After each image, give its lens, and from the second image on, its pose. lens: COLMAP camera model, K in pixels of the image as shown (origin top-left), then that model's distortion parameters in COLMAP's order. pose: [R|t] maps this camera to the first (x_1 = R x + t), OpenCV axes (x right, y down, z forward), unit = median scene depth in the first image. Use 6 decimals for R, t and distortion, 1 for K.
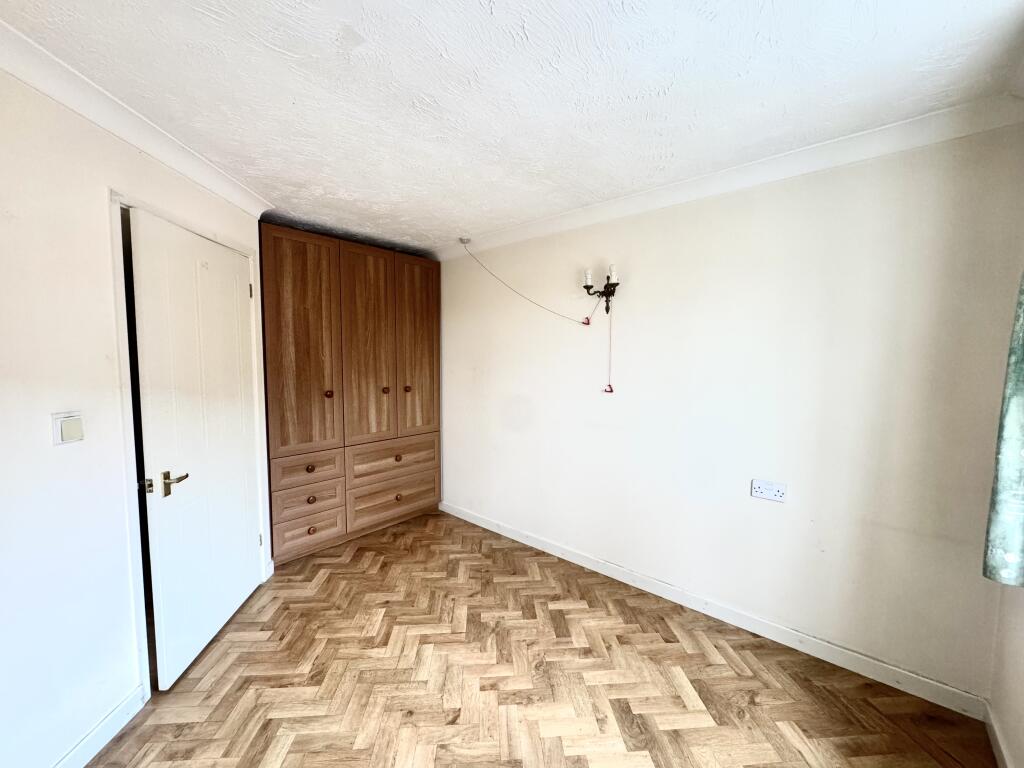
lens RADIAL K [[408.0, 0, 512.0], [0, 408.0, 384.0], [0, 0, 1]] dist [-0.002437, -0.000099]
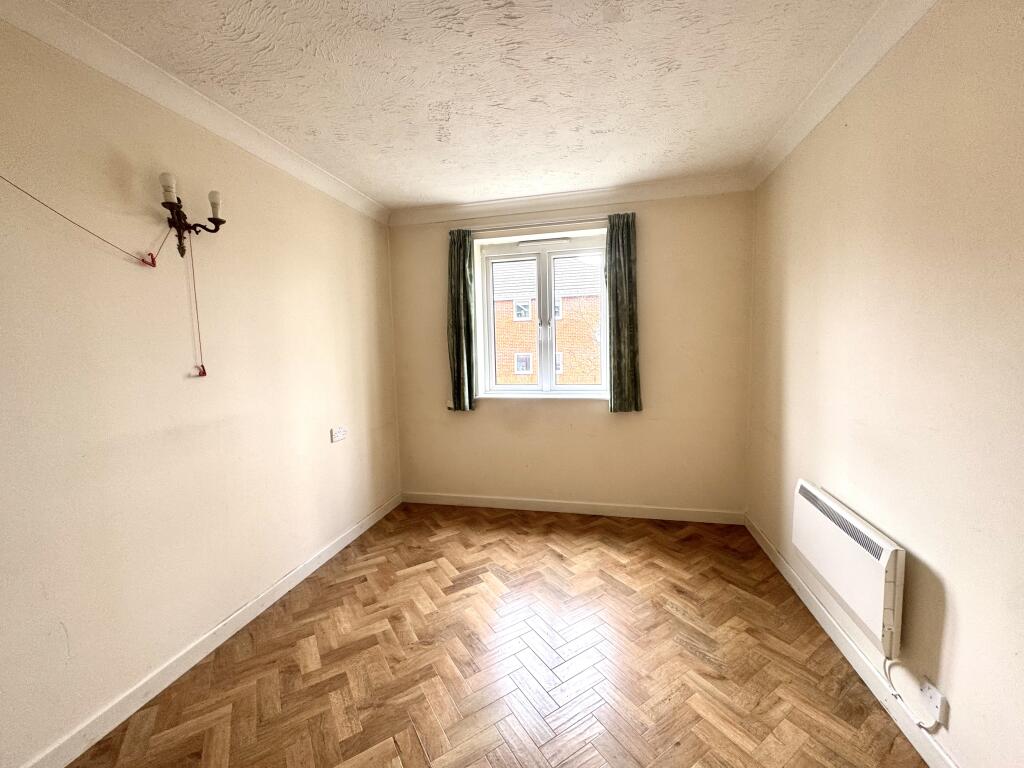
lens RADIAL K [[408.0, 0, 512.0], [0, 408.0, 384.0], [0, 0, 1]] dist [-0.002437, -0.000099]
pose [[-0.474760, -0.072210, 0.877148, -0.732716], [0.087645, 0.987795, 0.128757, -0.011269], [-0.875740, 0.138007, -0.462637, 1.056965]]
